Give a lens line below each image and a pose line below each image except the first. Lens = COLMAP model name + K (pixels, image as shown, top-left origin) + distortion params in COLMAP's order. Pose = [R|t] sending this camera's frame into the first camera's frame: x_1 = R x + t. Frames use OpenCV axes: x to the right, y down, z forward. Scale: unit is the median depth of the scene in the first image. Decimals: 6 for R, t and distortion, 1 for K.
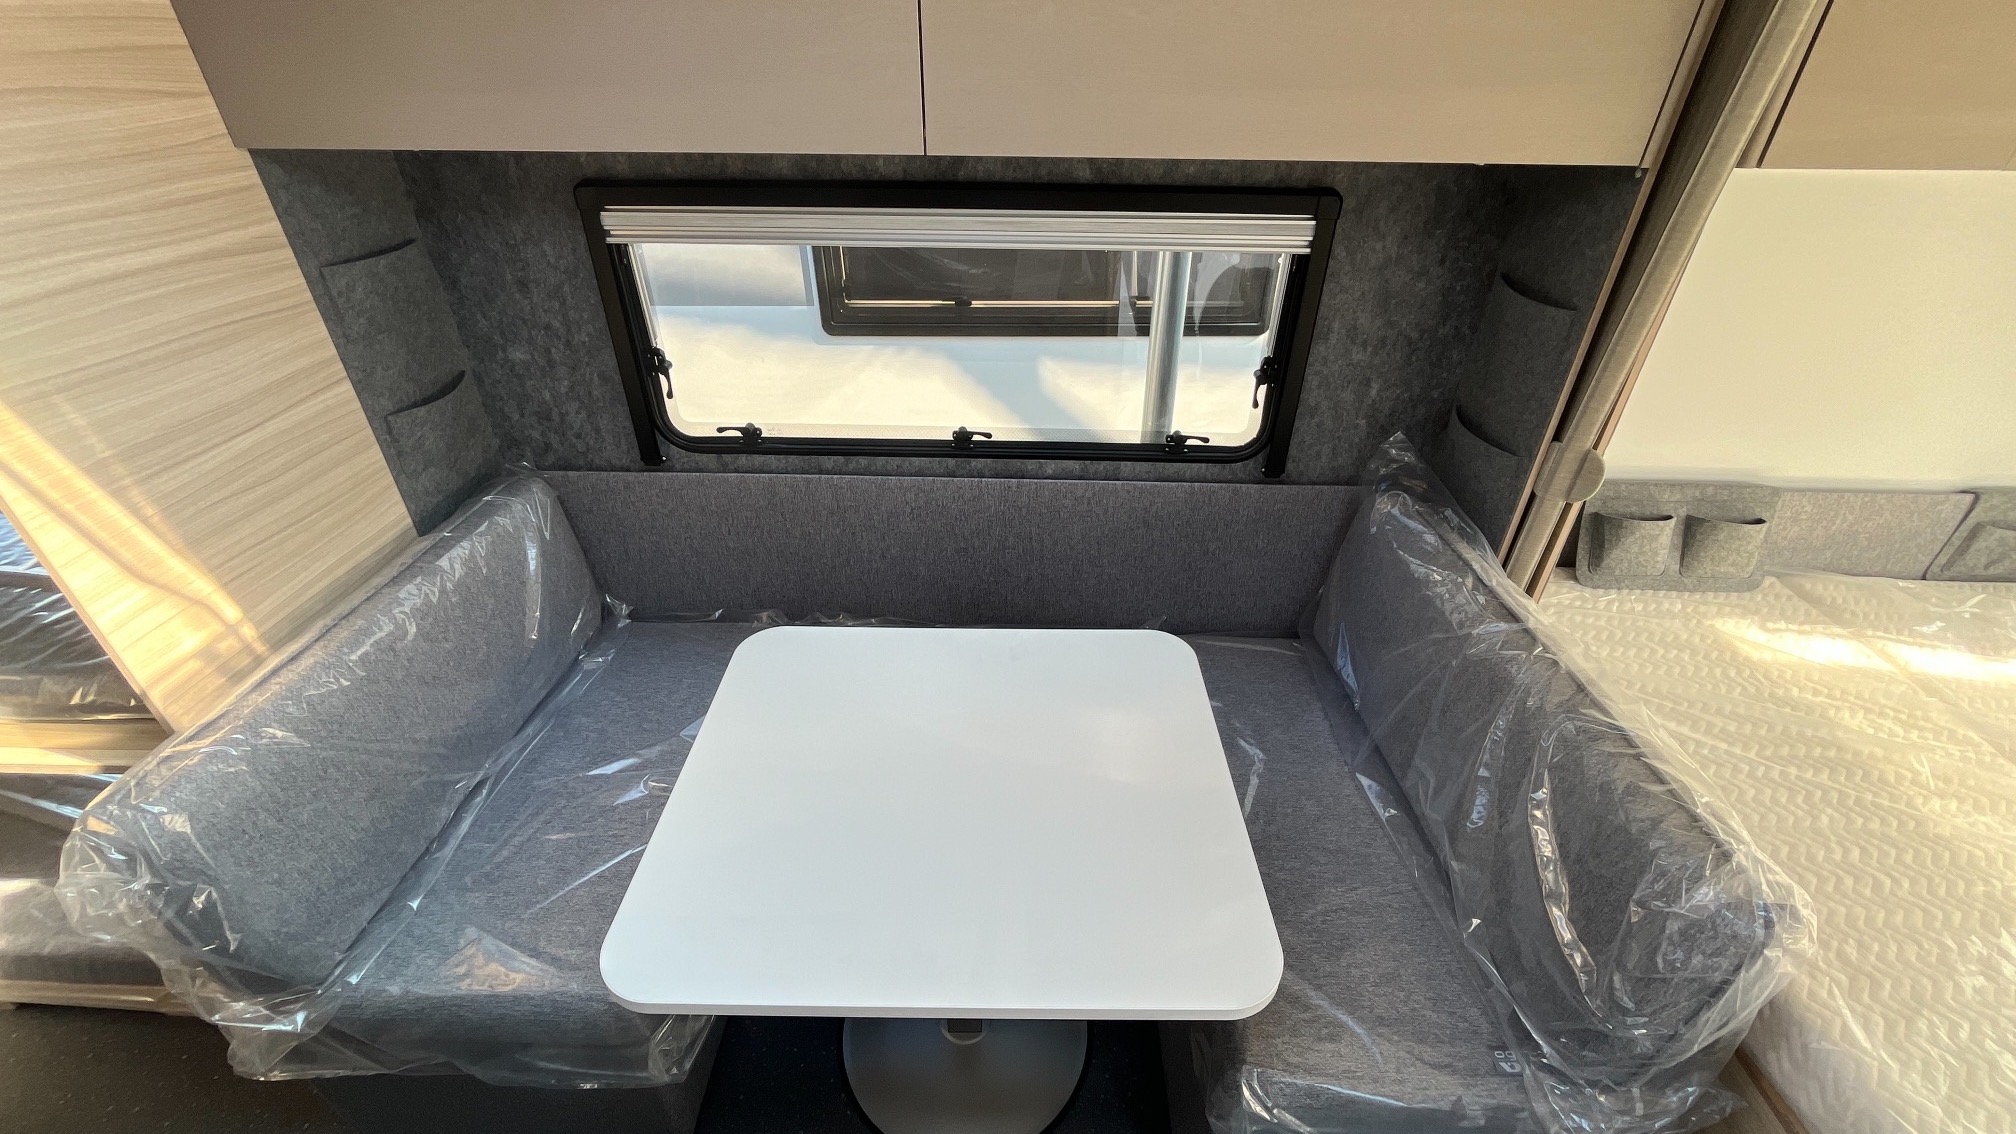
lens RADIAL K [[820.6, 0, 1006.7], [0, 820.6, 560.1], [0, 0, 1]] dist [-0.004242, -0.000579]
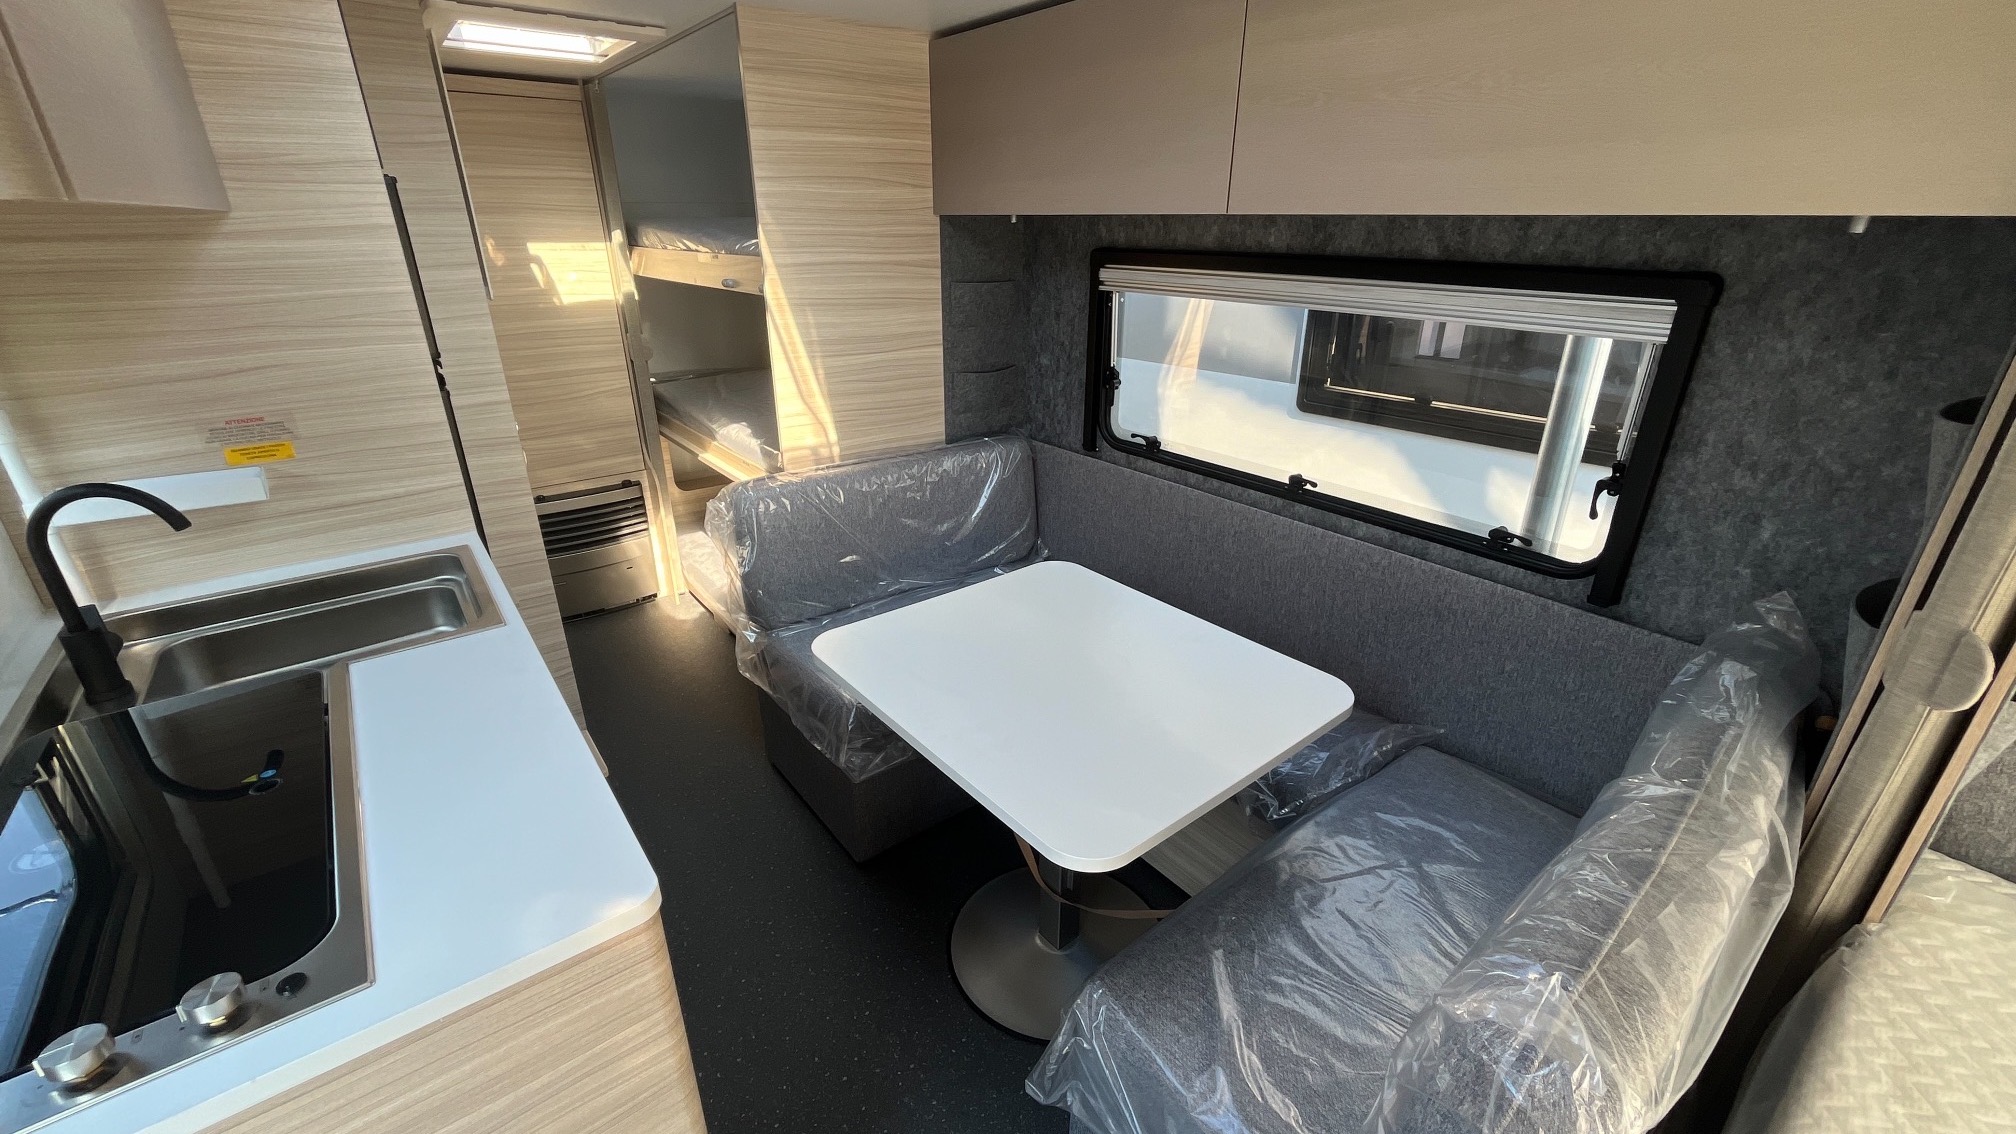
lens RADIAL K [[820.6, 0, 1009.1], [0, 820.6, 560.5], [0, 0, 1]] dist [-0.004242, -0.000579]
pose [[0.637499, 0.290775, -0.713474, 0.575446], [-0.414997, 0.909823, -0.000008, 0.117828], [0.649133, 0.296095, 0.700682, 0.007404]]
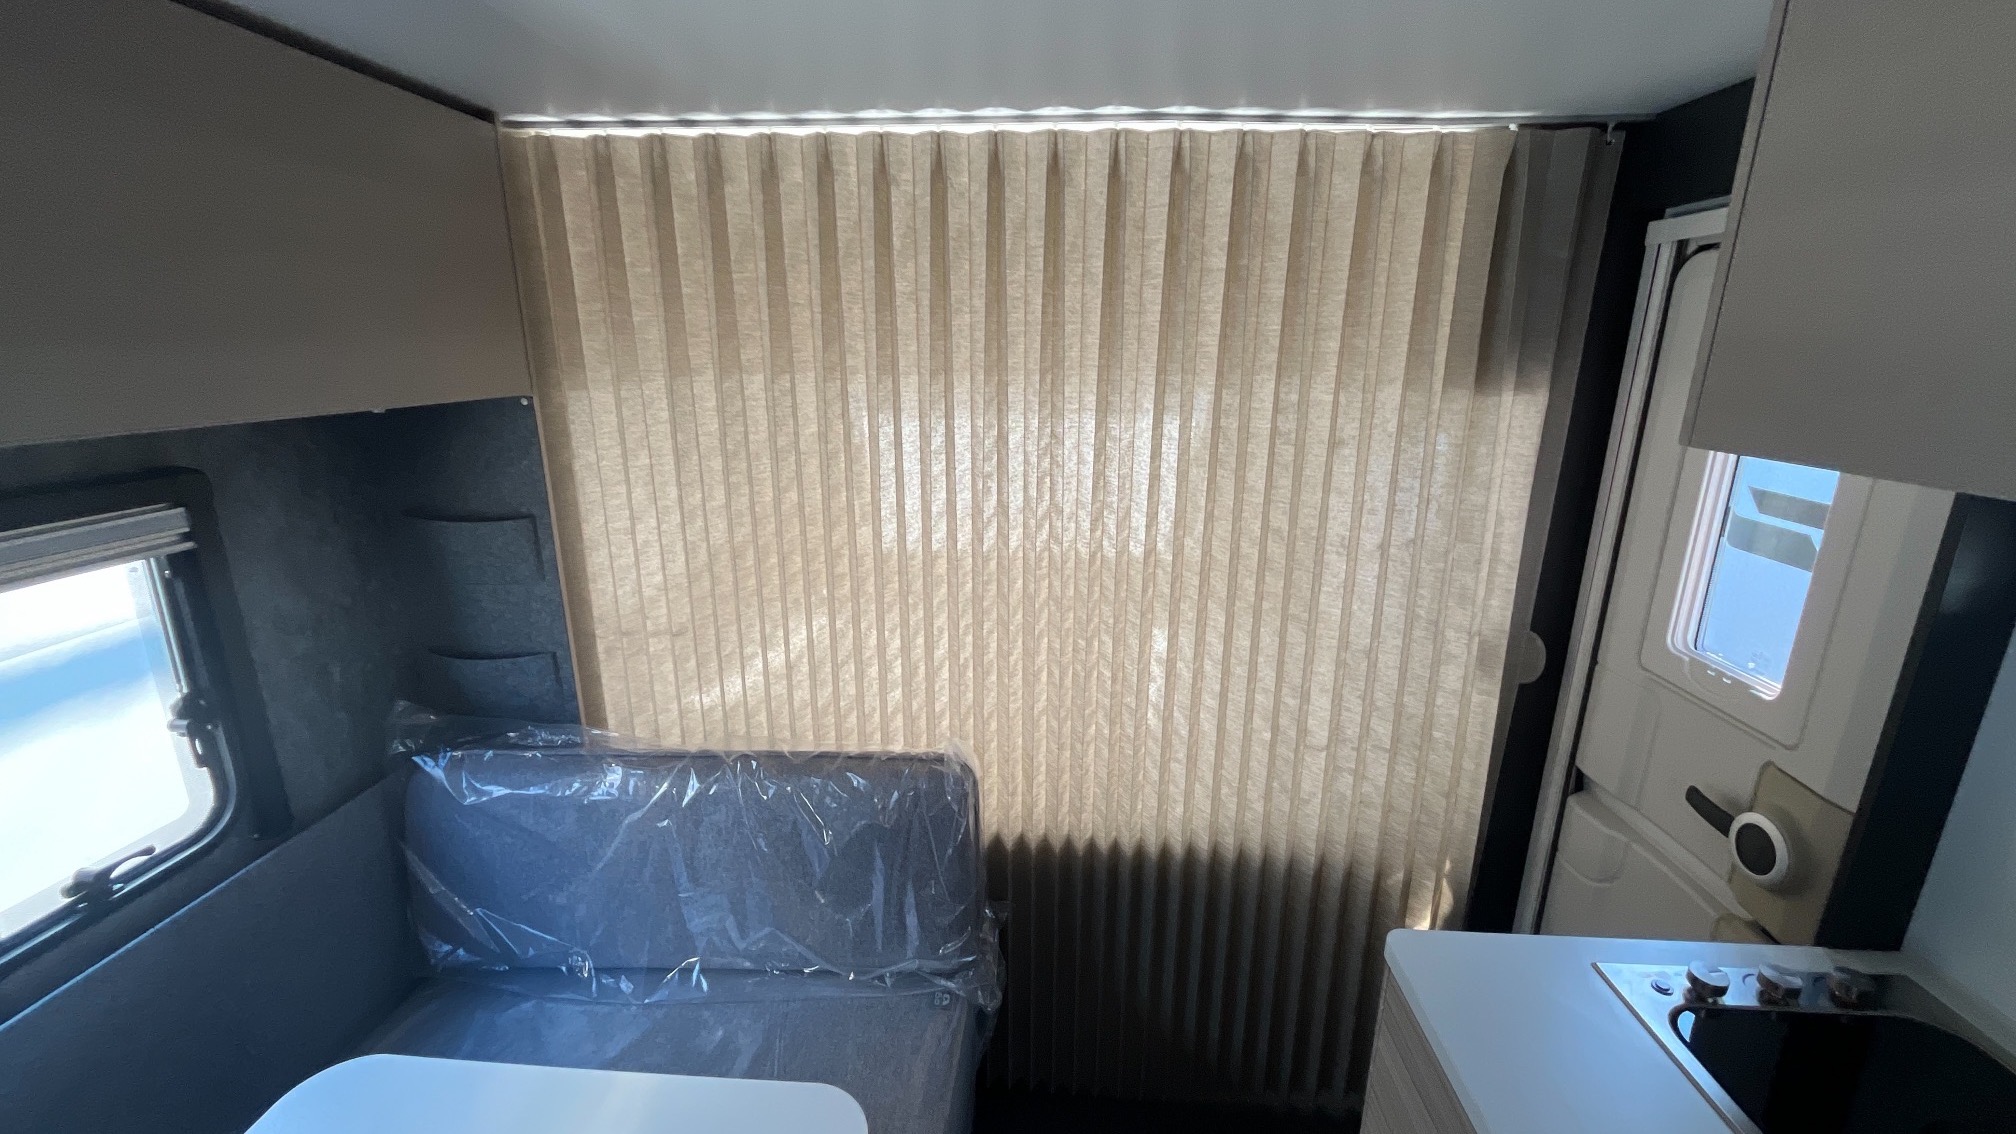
lens RADIAL K [[820.6, 0, 998.4], [0, 820.6, 566.5], [0, 0, 1]] dist [-0.004242, -0.000579]
pose [[0.038331, -0.272016, 0.961529, -0.303756], [0.534913, 0.818346, 0.210185, -0.117402], [-0.844037, 0.506278, 0.176873, 0.244819]]
